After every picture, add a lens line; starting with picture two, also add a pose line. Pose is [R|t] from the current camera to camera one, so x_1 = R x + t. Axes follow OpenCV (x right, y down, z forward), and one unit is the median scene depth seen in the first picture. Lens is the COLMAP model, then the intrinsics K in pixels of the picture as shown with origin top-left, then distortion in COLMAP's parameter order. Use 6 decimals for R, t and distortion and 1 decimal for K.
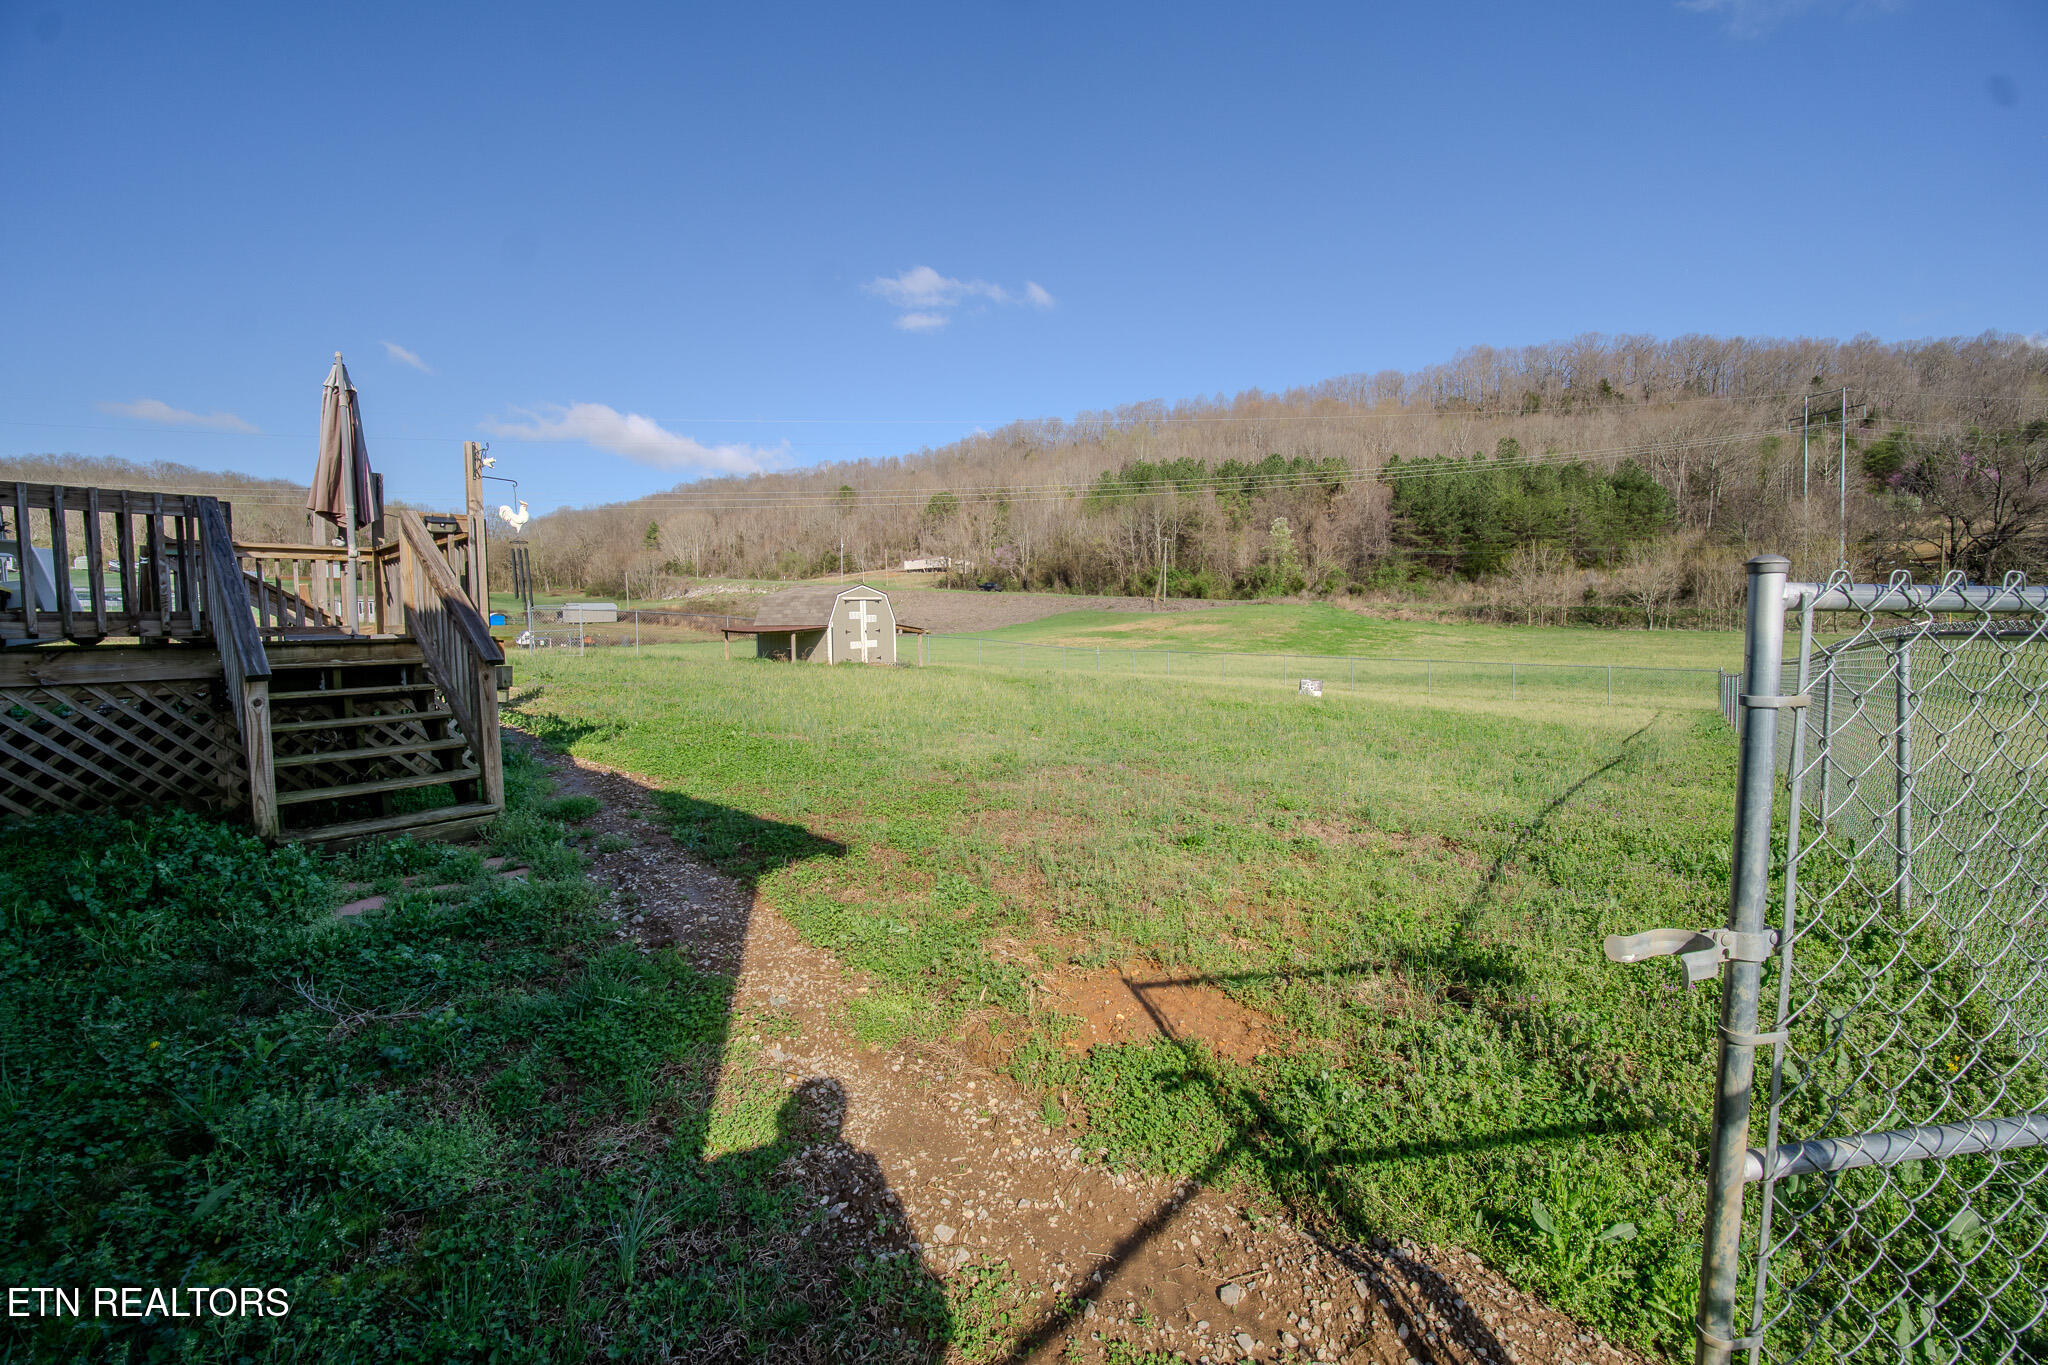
lens RADIAL K [[819.7, 0, 1028.4], [0, 819.7, 679.0], [0, 0, 1]] dist [-0.020193, 0.004973]
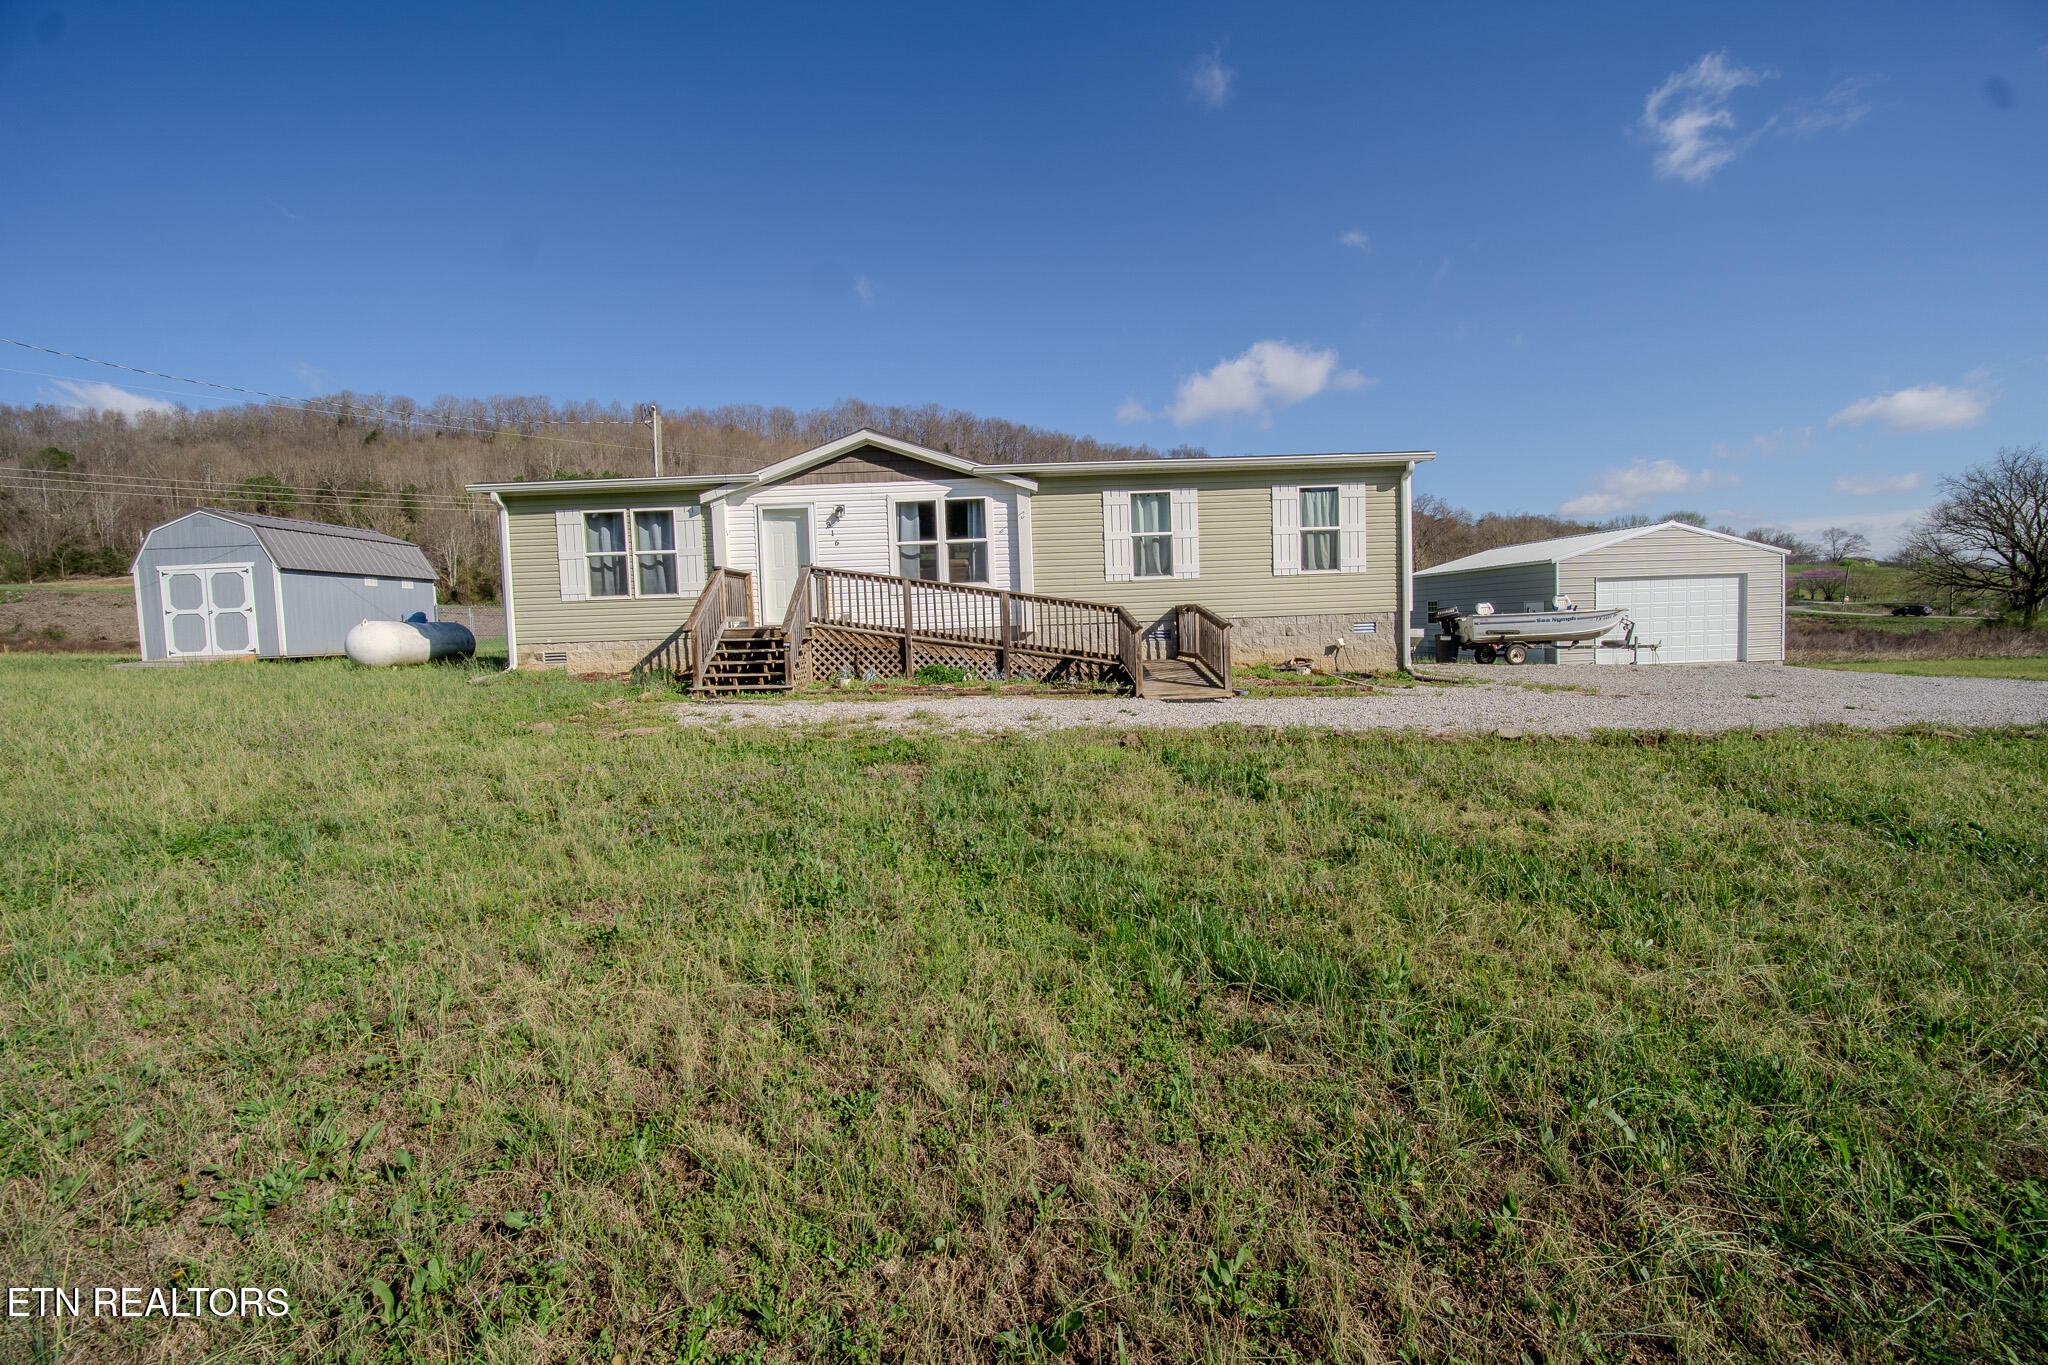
lens RADIAL K [[819.7, 0, 1021.0], [0, 819.7, 671.9], [0, 0, 1]] dist [-0.020193, 0.004973]
pose [[0.756080, -0.042771, 0.653080, -0.107420], [0.059520, 0.998221, -0.003533, 0.007374], [-0.651767, 0.041543, 0.757281, -0.076230]]
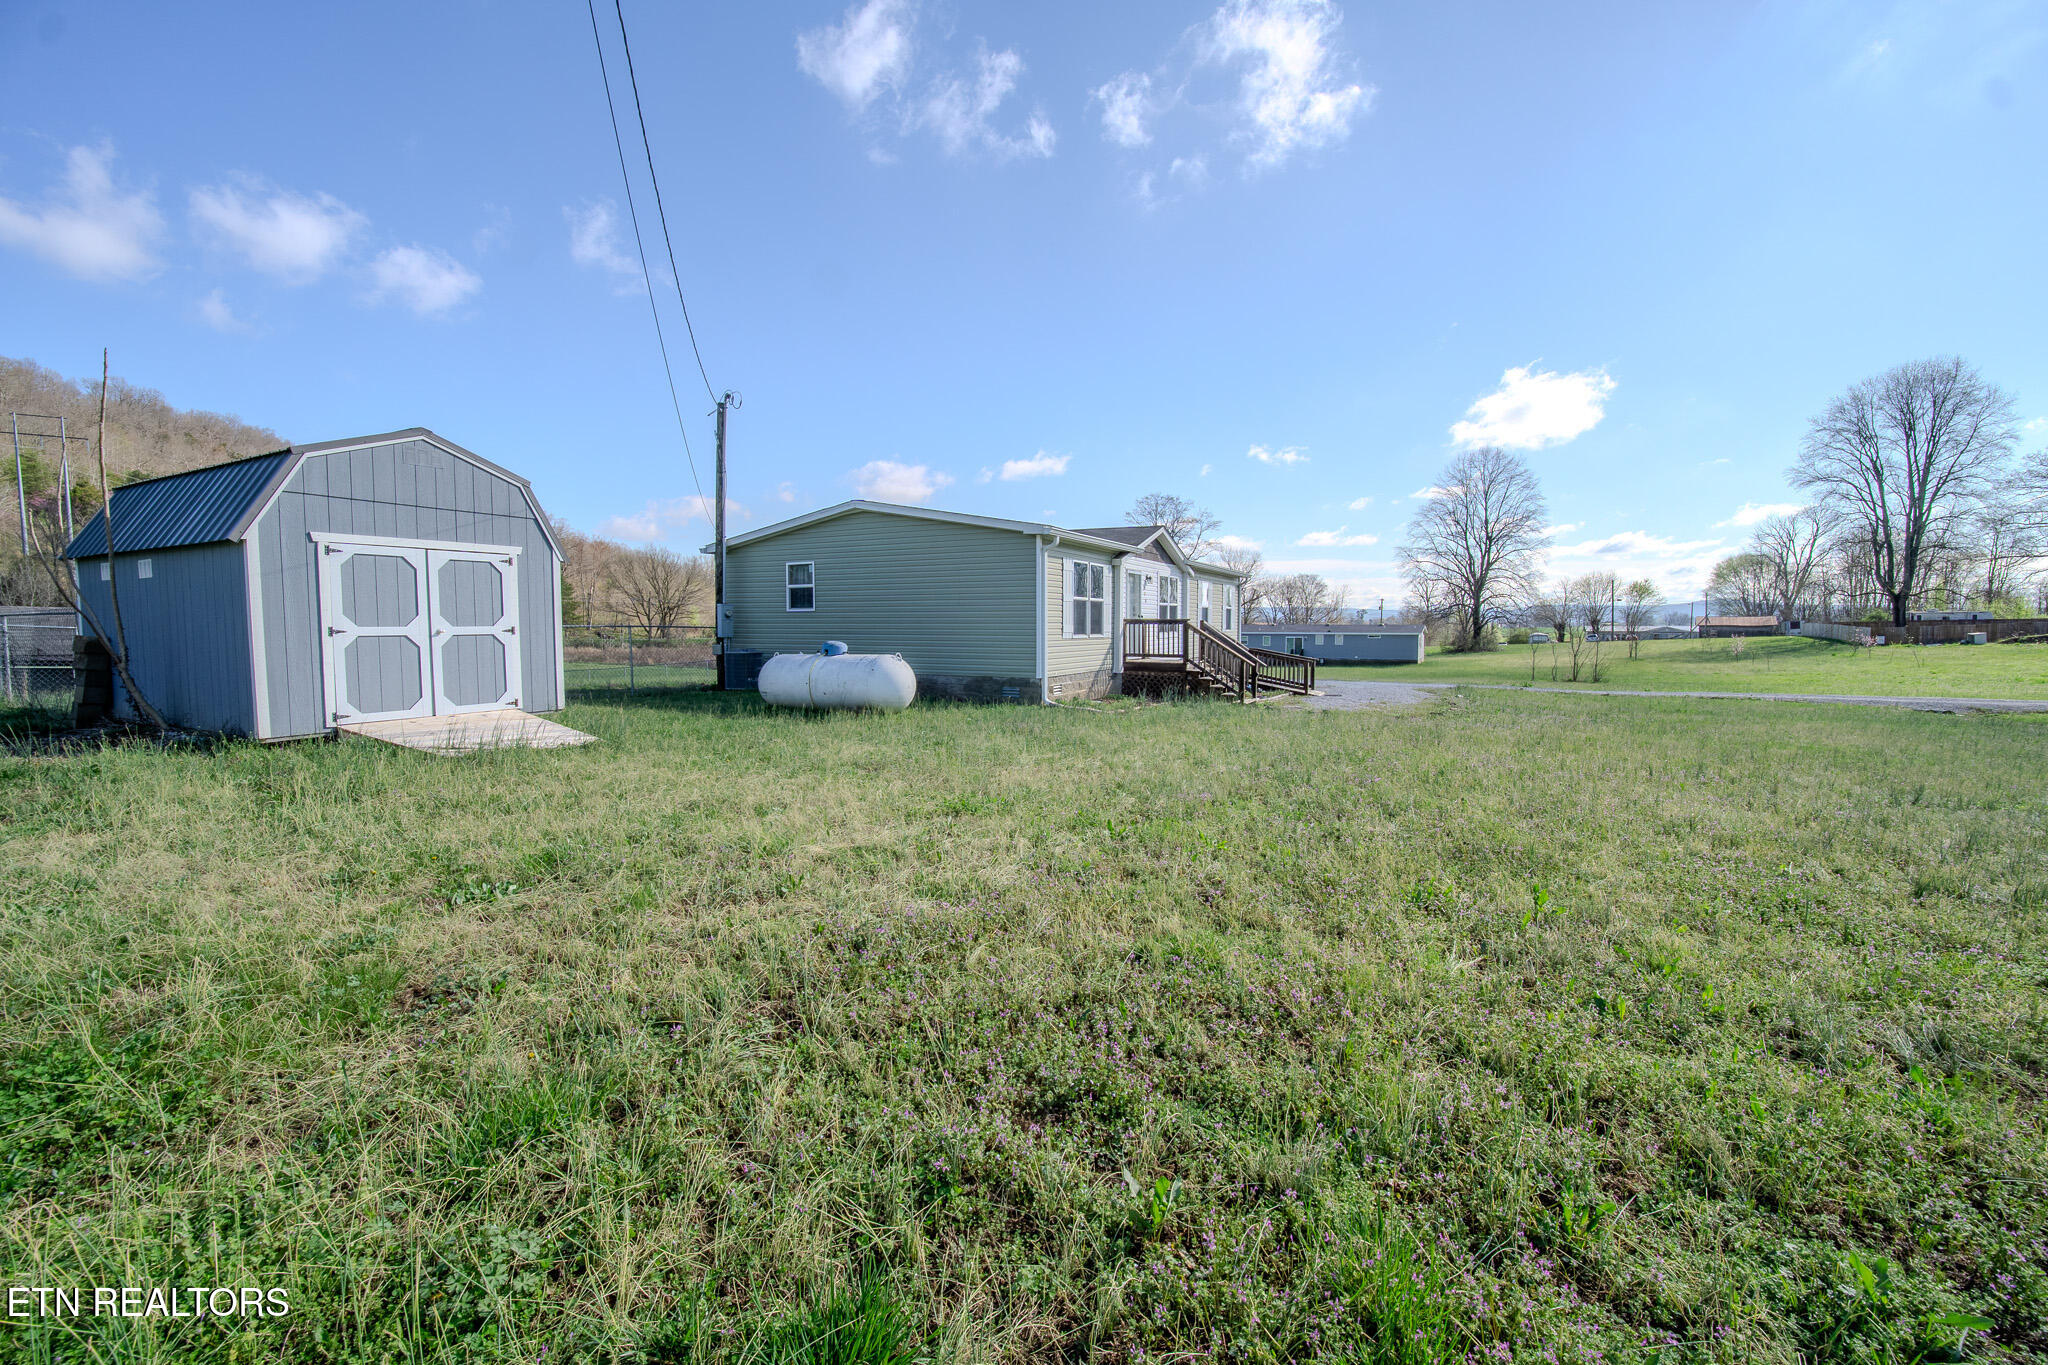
lens RADIAL K [[819.7, 0, 1020.3], [0, 819.7, 671.9], [0, 0, 1]] dist [-0.020193, 0.004973]
pose [[-0.212862, -0.034301, 0.976480, -0.172175], [0.068950, 0.996365, 0.050030, -0.003167], [-0.974646, 0.077978, -0.209724, 0.031637]]
